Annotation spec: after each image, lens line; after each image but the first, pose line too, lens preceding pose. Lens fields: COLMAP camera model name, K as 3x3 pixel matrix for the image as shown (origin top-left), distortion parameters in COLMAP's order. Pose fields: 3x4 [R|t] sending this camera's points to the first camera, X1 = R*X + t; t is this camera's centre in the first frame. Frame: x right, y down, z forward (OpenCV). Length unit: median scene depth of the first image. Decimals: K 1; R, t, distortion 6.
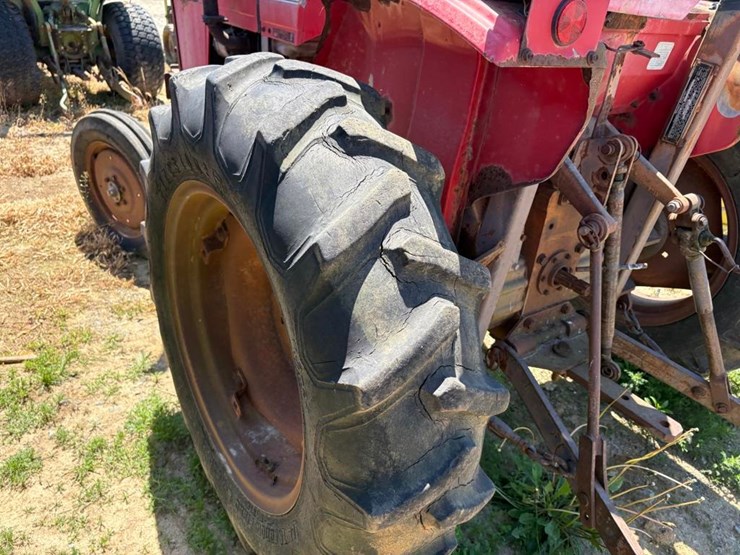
lens RADIAL K [[560.3, 0, 372.5], [0, 560.3, 287.5], [0, 0, 1]] dist [0.046902, -0.048469]
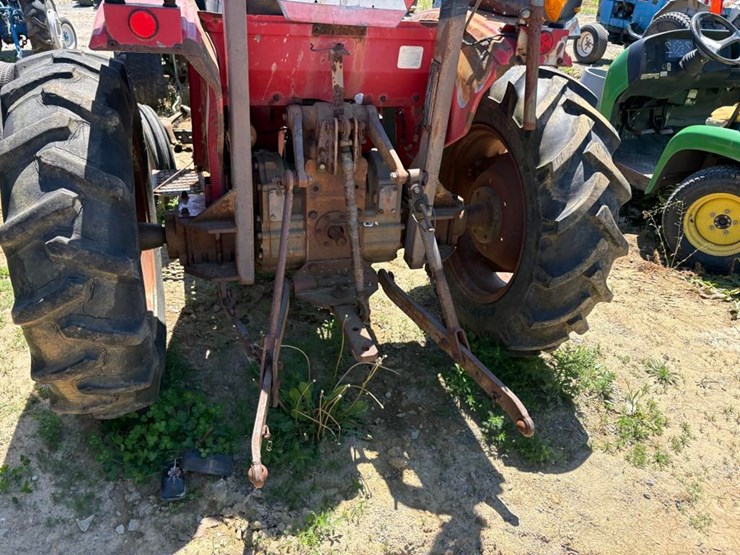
lens RADIAL K [[560.3, 0, 372.5], [0, 560.3, 287.5], [0, 0, 1]] dist [0.046902, -0.048469]
pose [[0.952191, 0.114579, -0.283204, 1.450729], [-0.125690, 0.991840, -0.021318, 0.222126], [0.278451, 0.055895, 0.958823, -0.322226]]
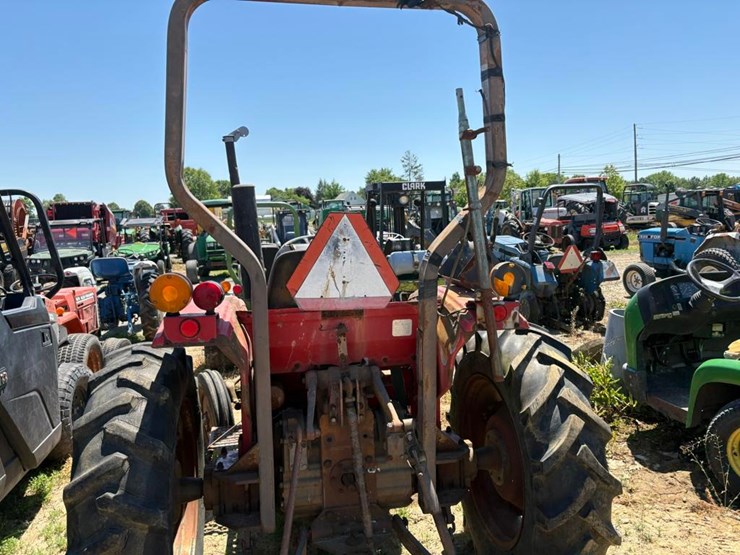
lens RADIAL K [[564.0, 0, 358.7], [0, 564.0, 279.5], [0, 0, 1]] dist [0.042843, -0.049920]
pose [[0.895103, -0.095574, -0.435494, 1.877762], [-0.109001, 0.900208, -0.421598, 0.229535], [0.432329, 0.424843, 0.795361, -0.577203]]
